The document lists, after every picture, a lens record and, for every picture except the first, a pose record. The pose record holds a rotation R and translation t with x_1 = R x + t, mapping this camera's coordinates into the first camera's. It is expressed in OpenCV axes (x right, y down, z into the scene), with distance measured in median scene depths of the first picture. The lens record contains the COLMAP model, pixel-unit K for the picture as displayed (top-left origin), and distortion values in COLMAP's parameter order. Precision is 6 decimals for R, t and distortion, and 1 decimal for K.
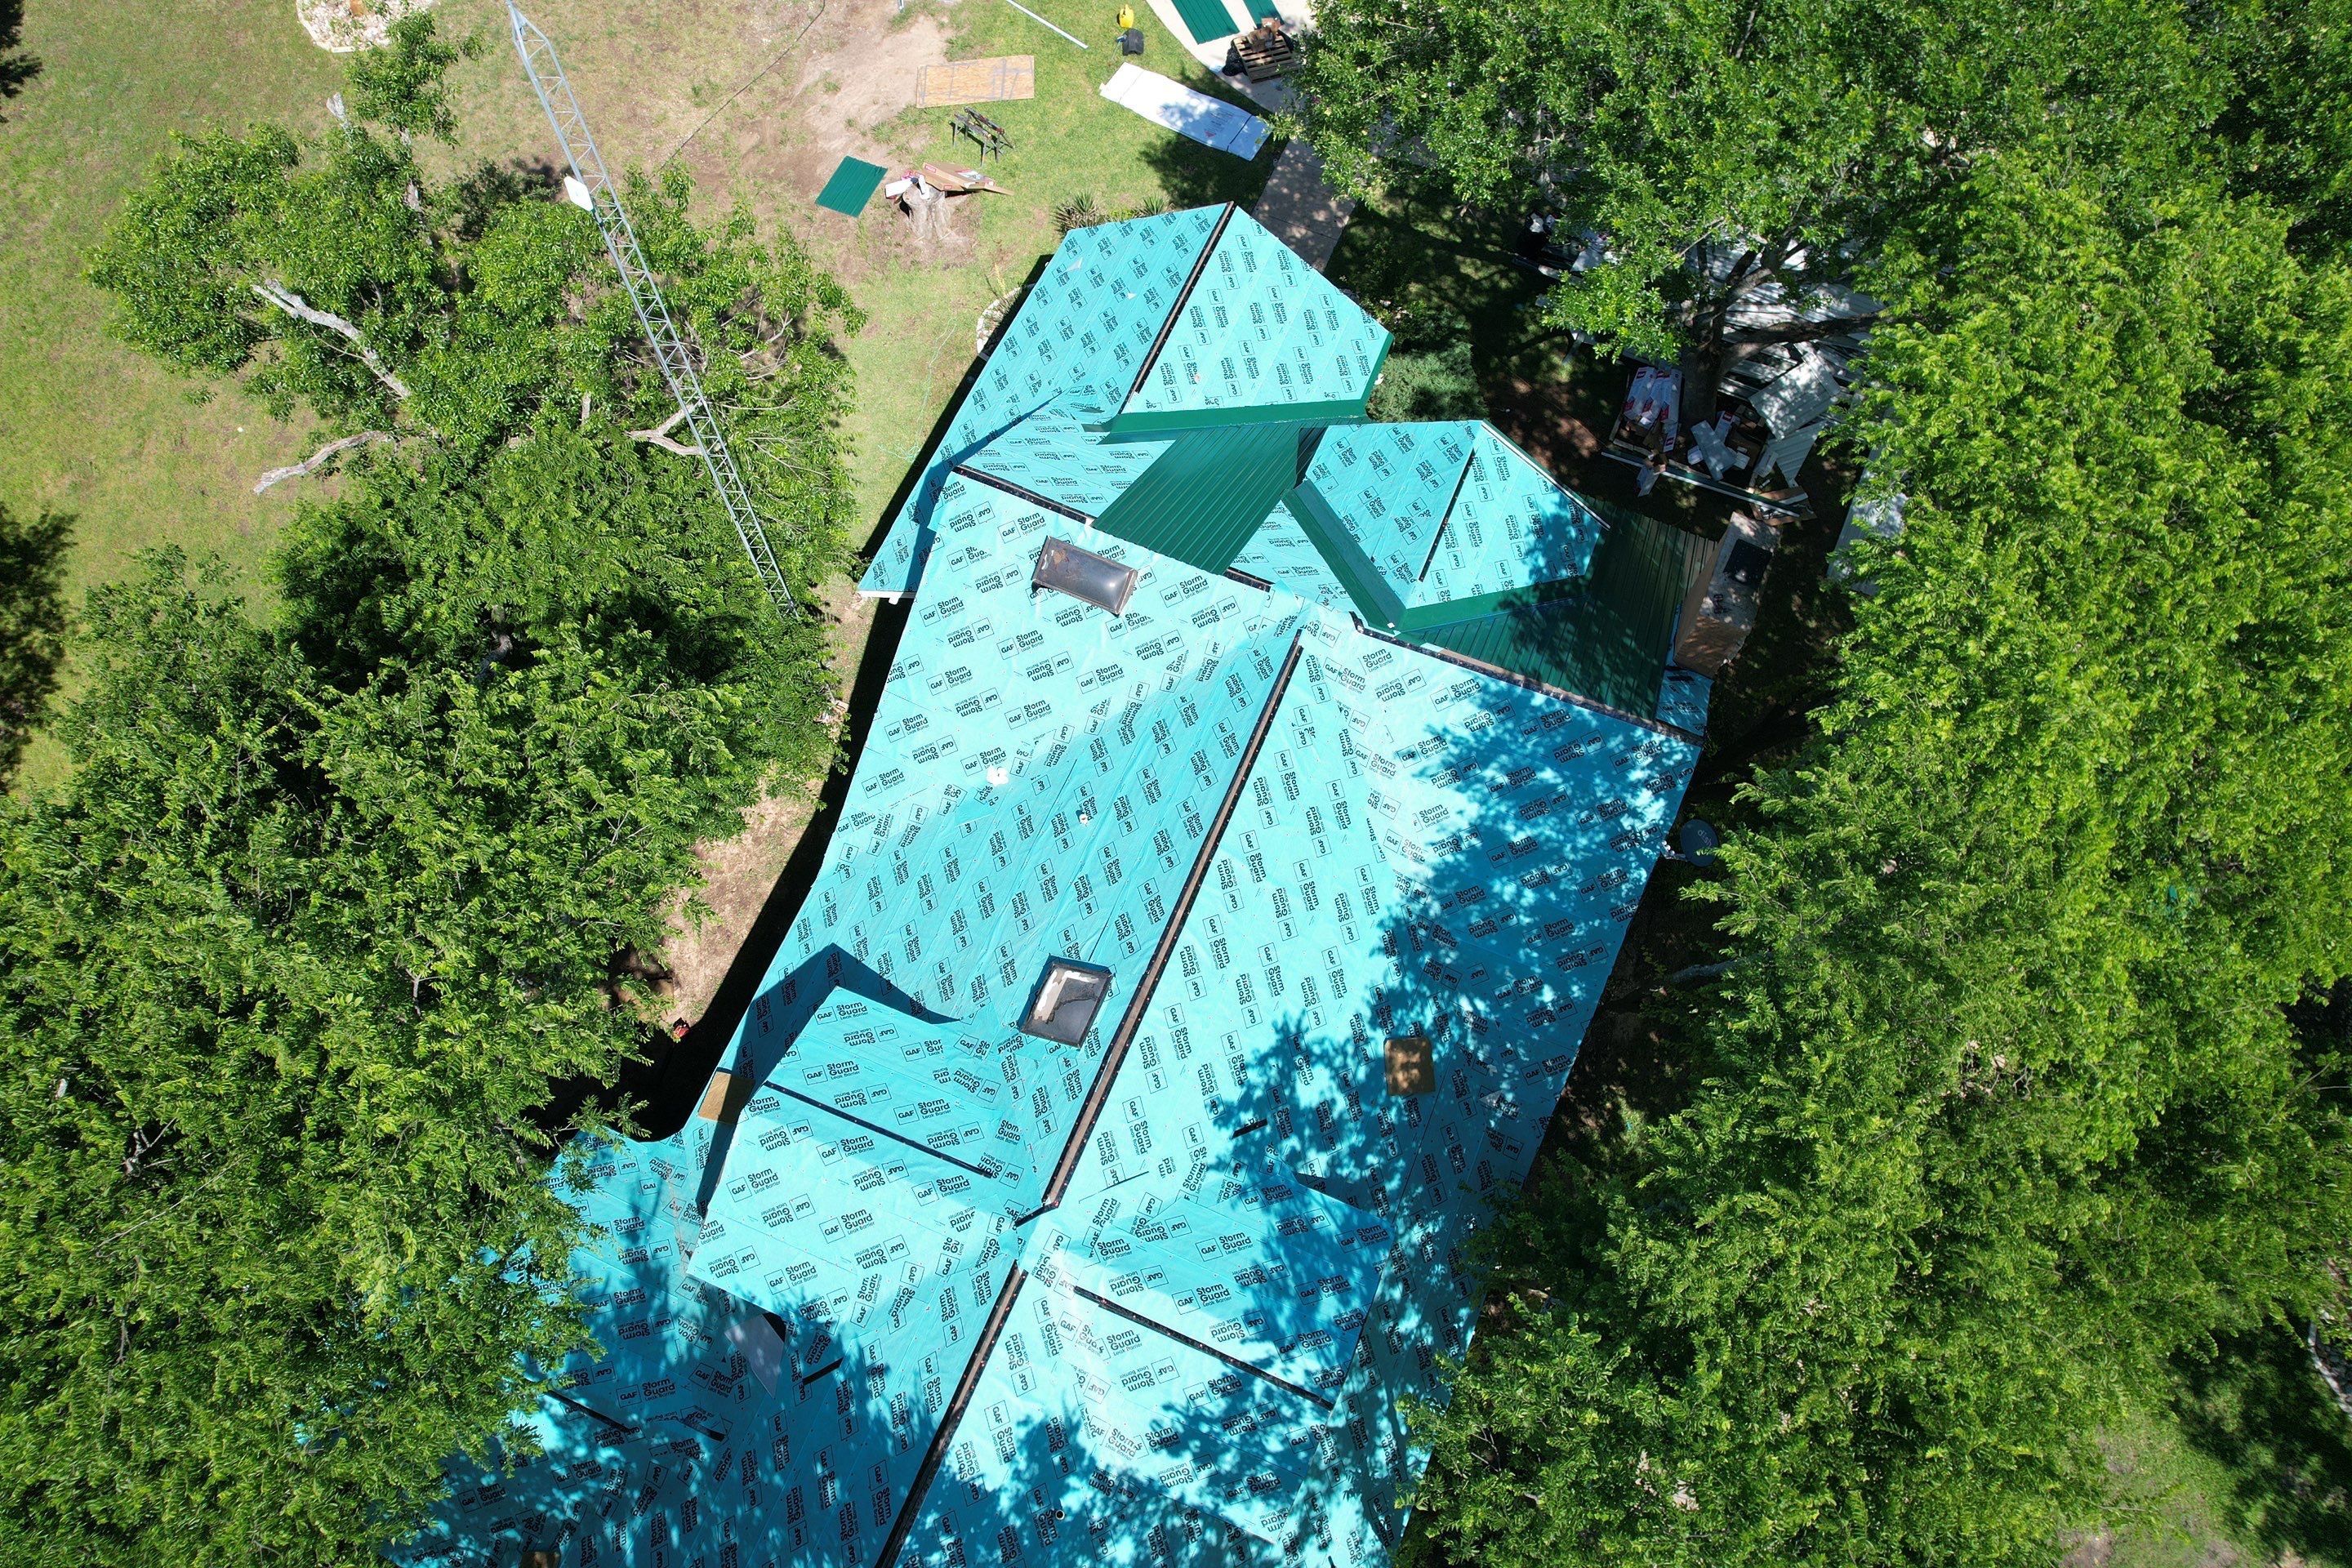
lens RADIAL K [[1568.2, 0, 1176.0], [0, 1568.2, 784.0], [0, 0, 1]] dist [-0.094352, 0.096747]
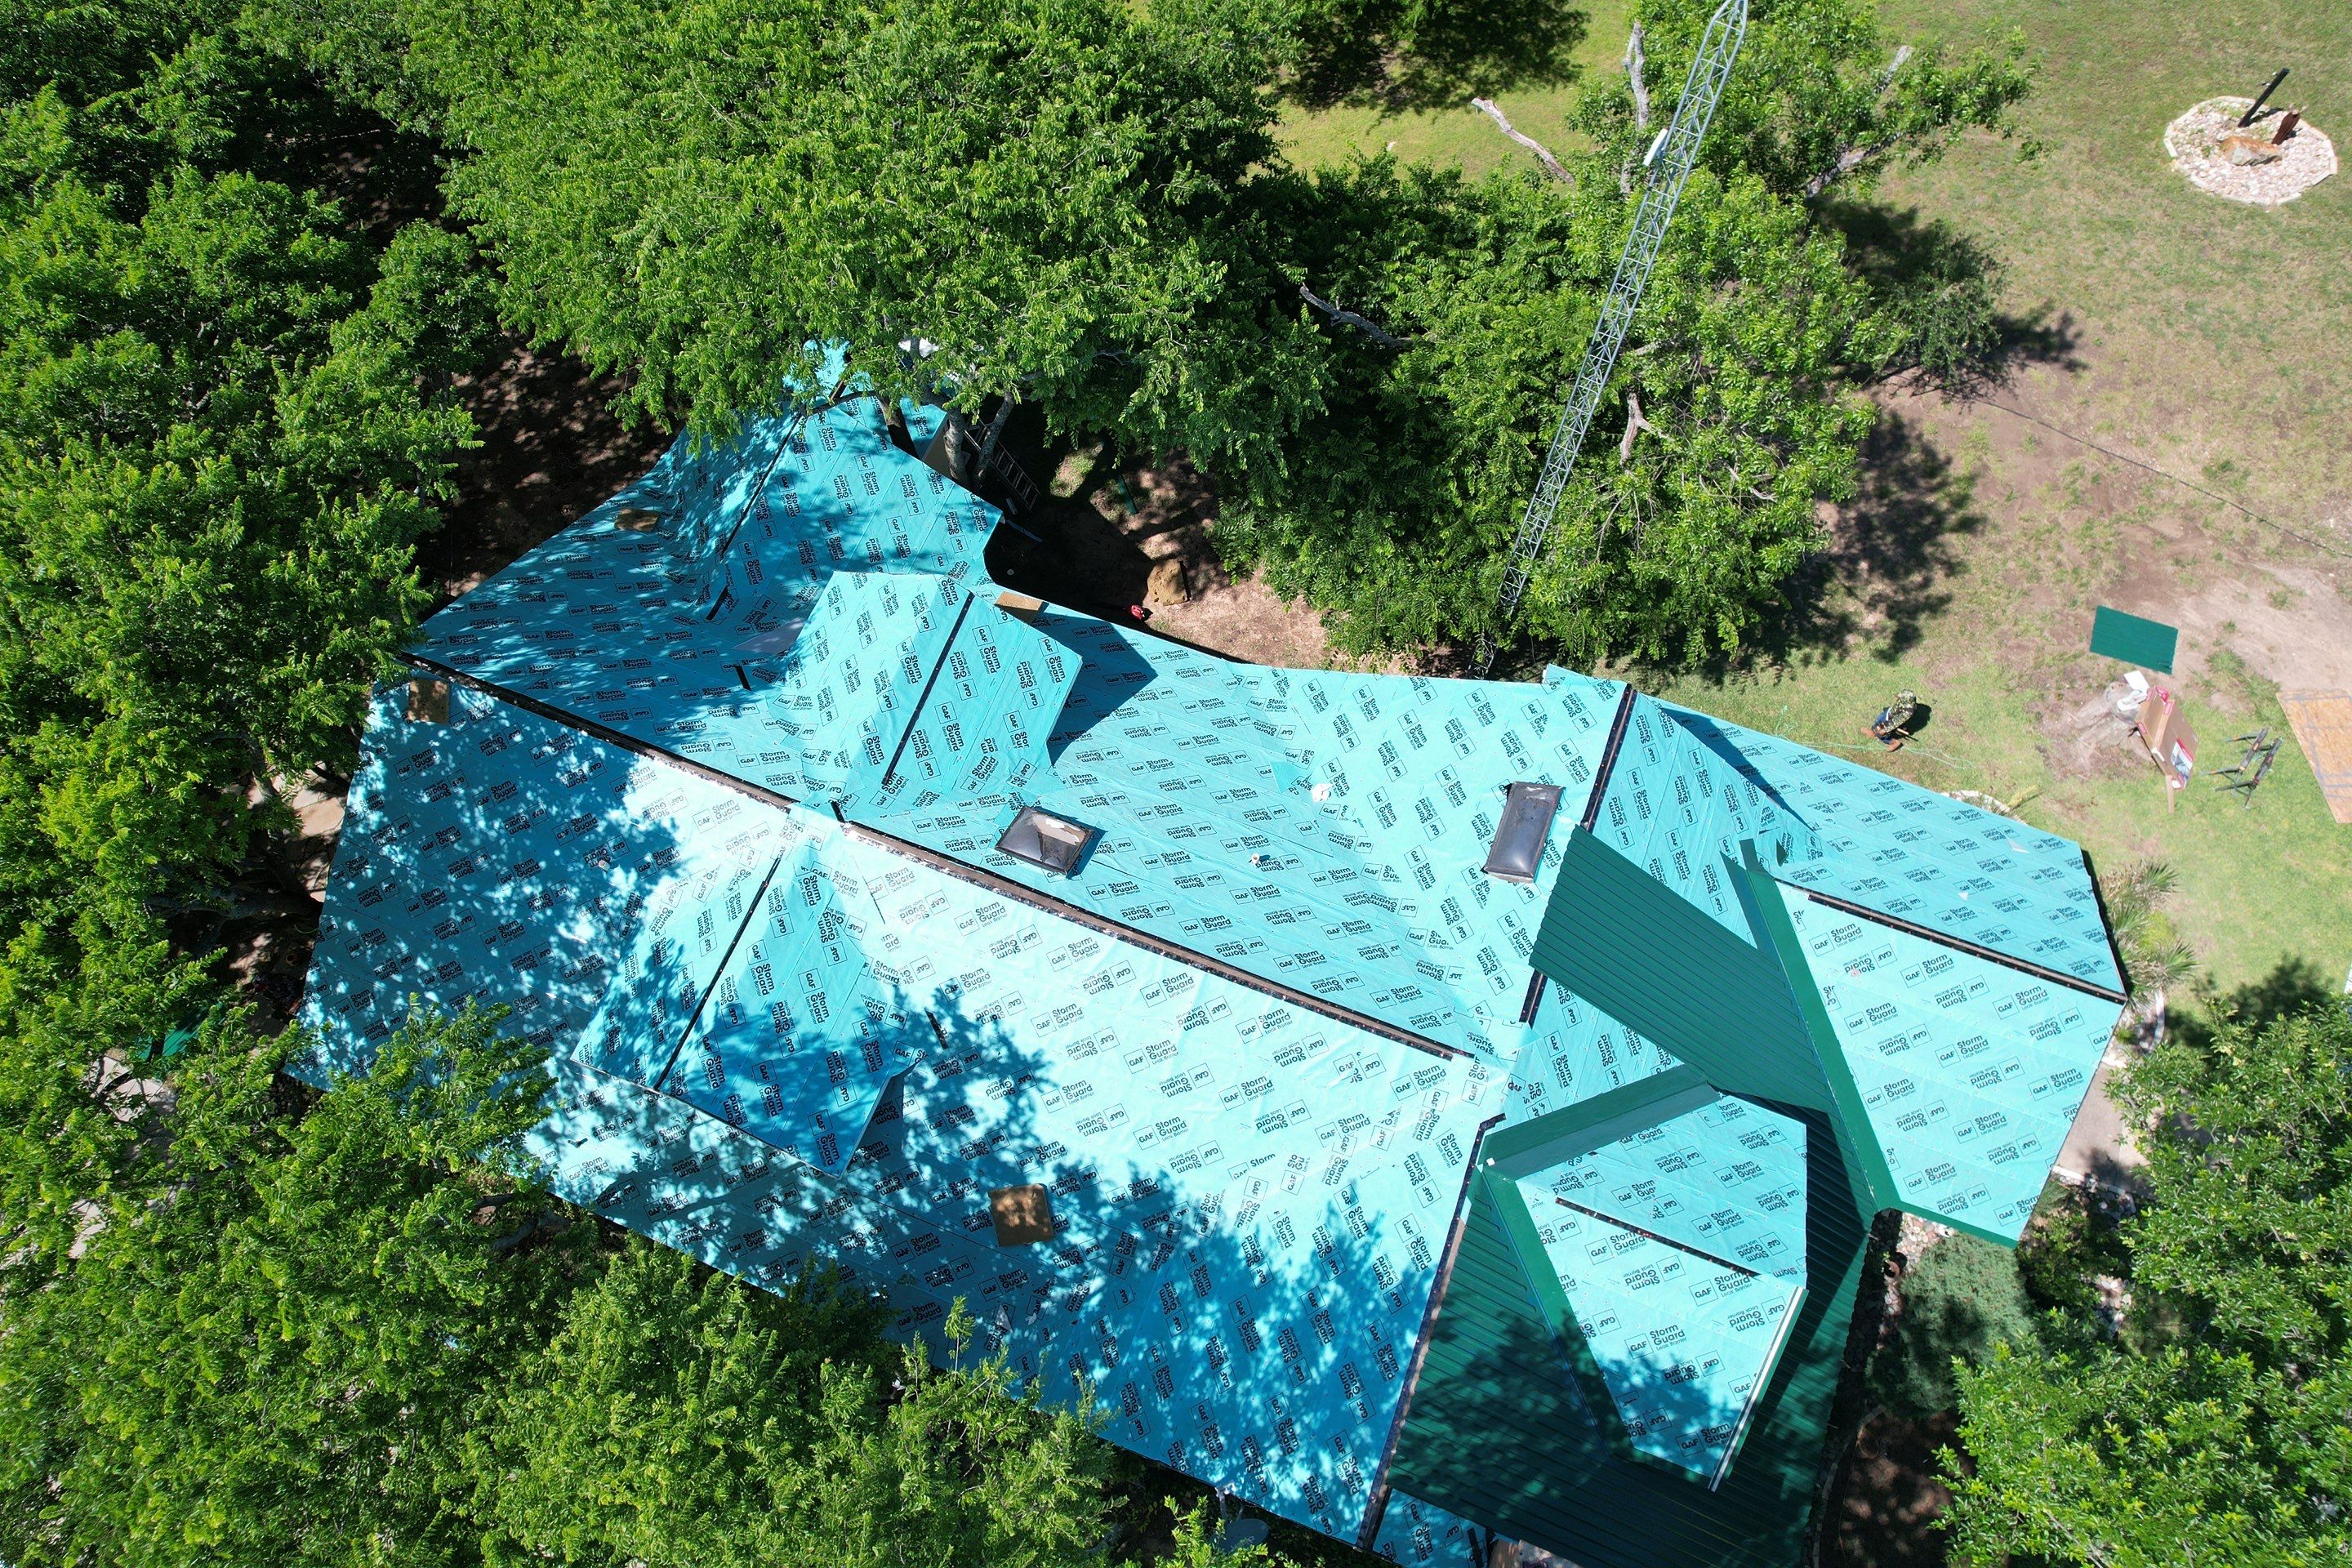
lens RADIAL K [[1568.2, 0, 1176.0], [0, 1568.2, 784.0], [0, 0, 1]] dist [-0.094352, 0.096747]
pose [[0.022293, 0.910148, -0.413682, 0.315155], [-0.908525, 0.191132, 0.371553, -0.317836], [0.417236, 0.367557, 0.831153, 0.156236]]
